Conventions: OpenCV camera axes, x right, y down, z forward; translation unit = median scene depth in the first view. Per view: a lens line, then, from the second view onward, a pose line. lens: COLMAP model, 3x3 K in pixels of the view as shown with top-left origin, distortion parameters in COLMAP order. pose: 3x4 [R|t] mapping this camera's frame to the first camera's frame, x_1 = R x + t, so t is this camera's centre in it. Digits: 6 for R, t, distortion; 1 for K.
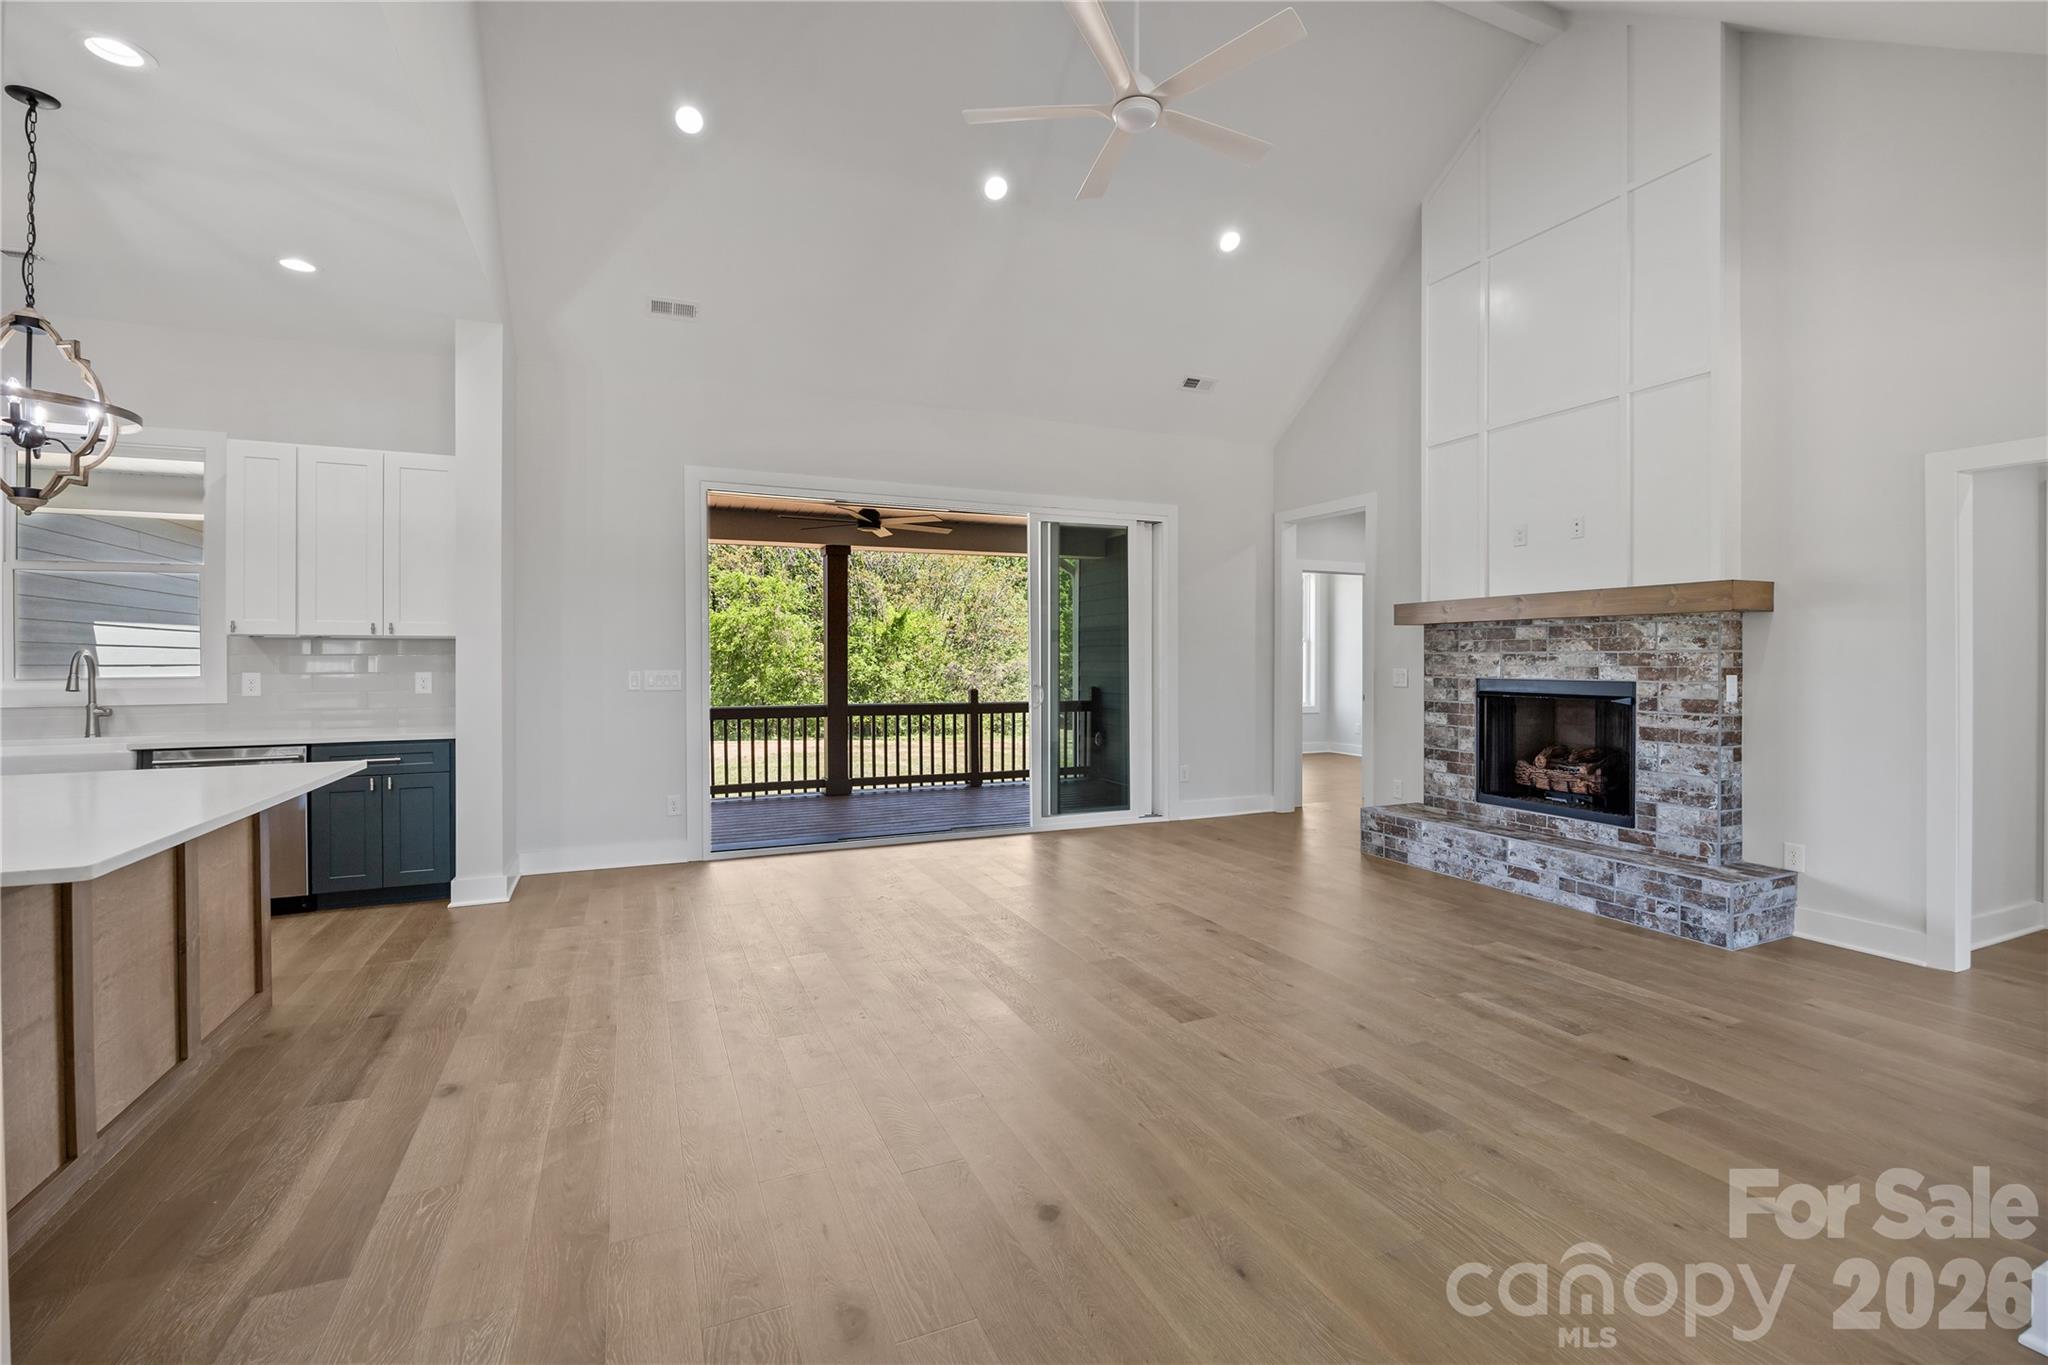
lens RADIAL K [[917.1, 0, 1030.7], [0, 917.1, 664.8], [0, 0, 1]] dist [-0.014508, 0.001626]
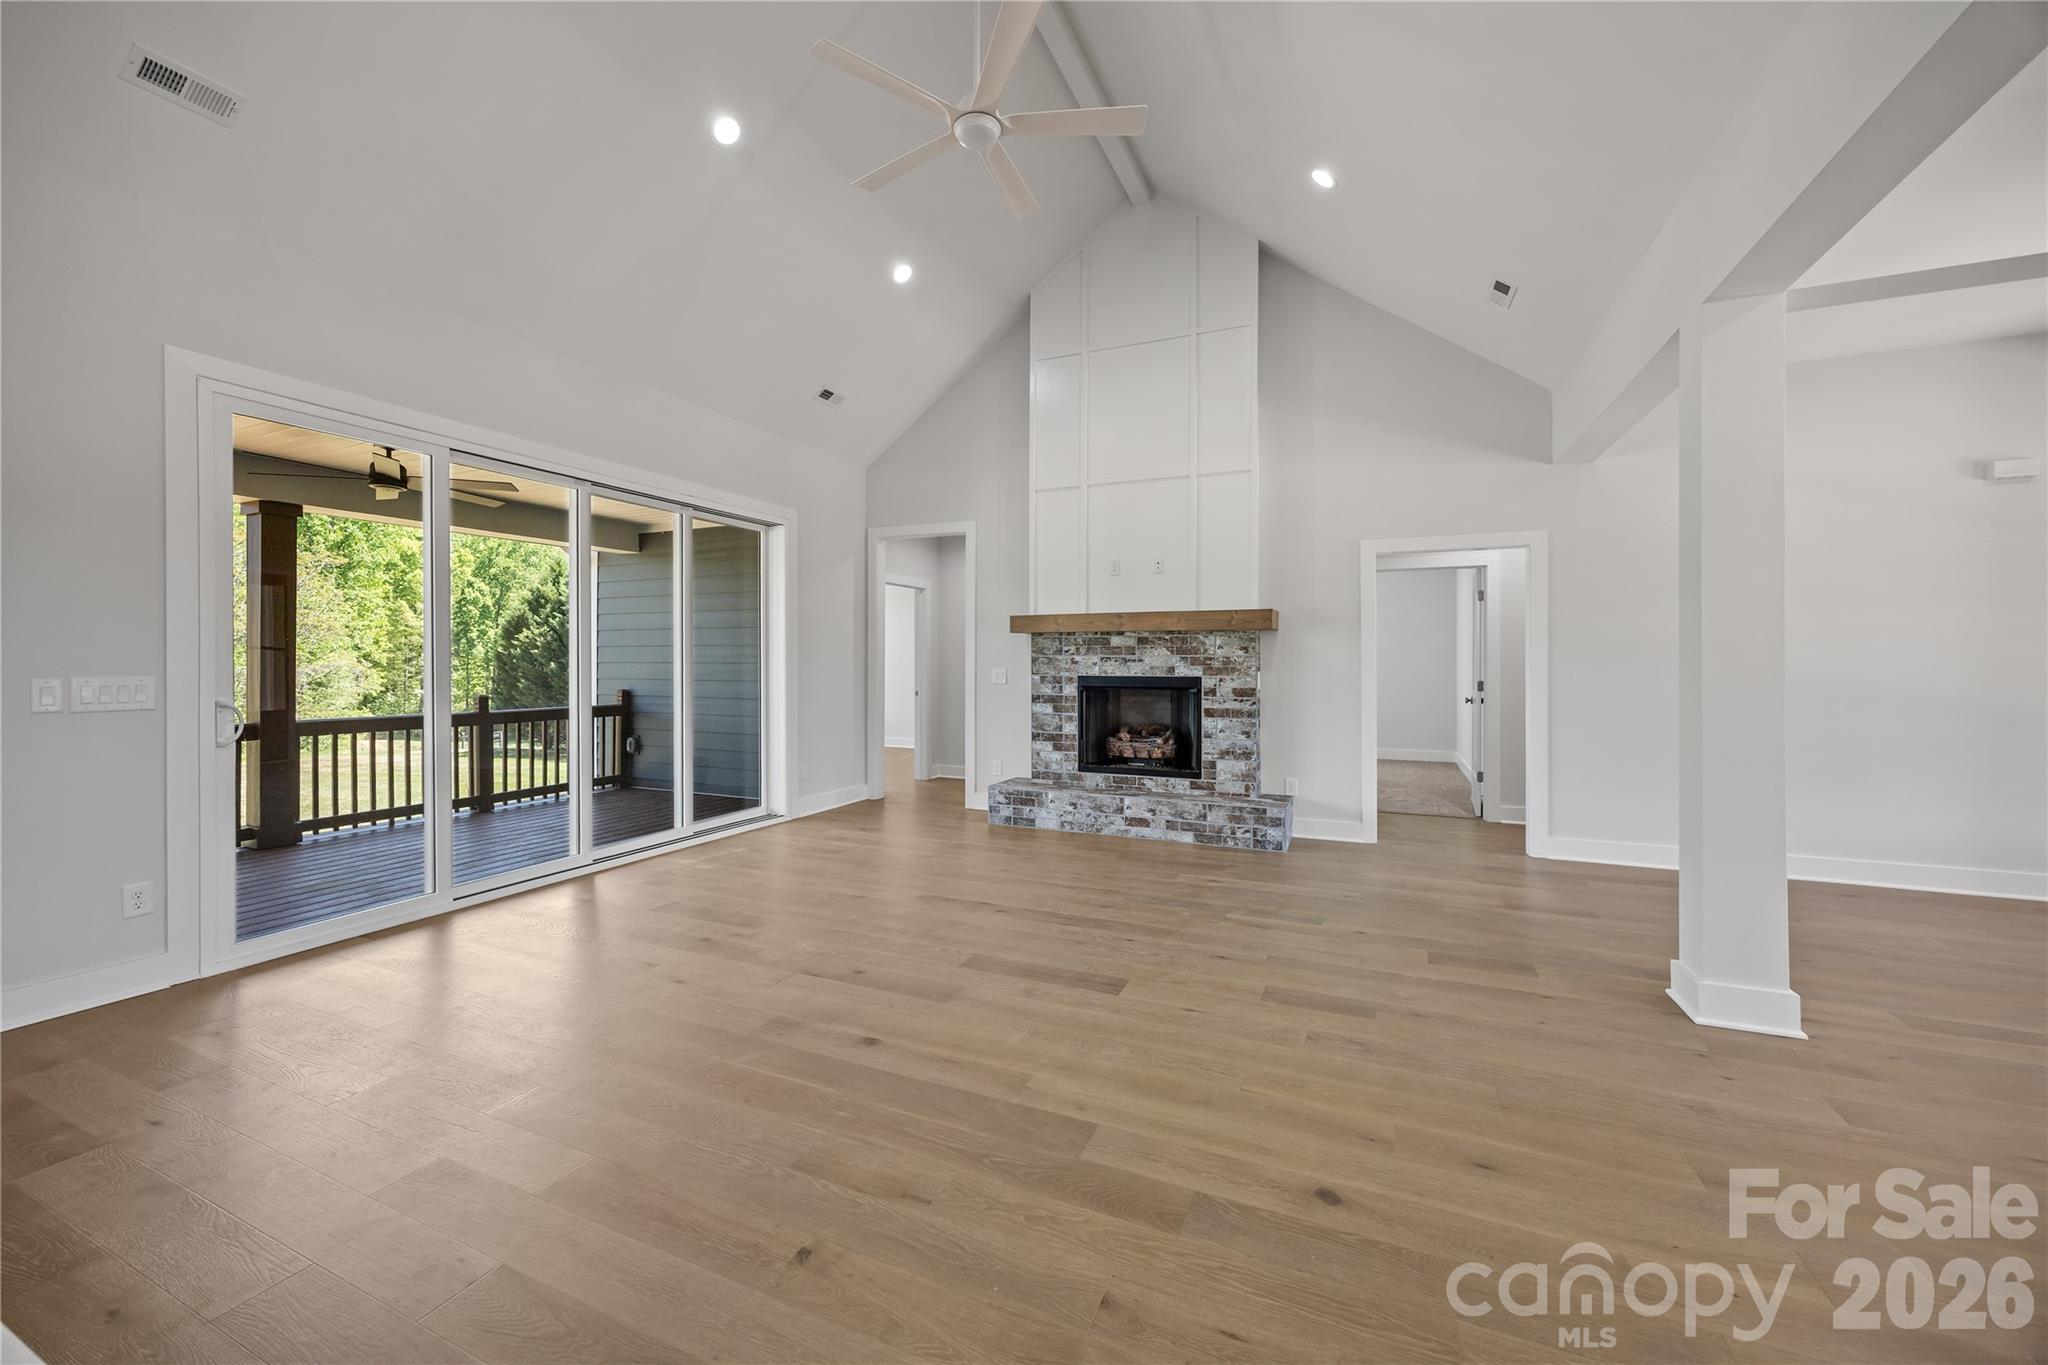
lens RADIAL K [[799.9, 0, 1025.3], [0, 799.9, 661.5], [0, 0, 1]] dist [-0.003261, -0.000250]
pose [[0.735137, 0.001233, 0.677917, -0.387684], [0.002521, 0.999986, -0.004552, -0.000229], [-0.677913, 0.005056, 0.735124, 0.259915]]
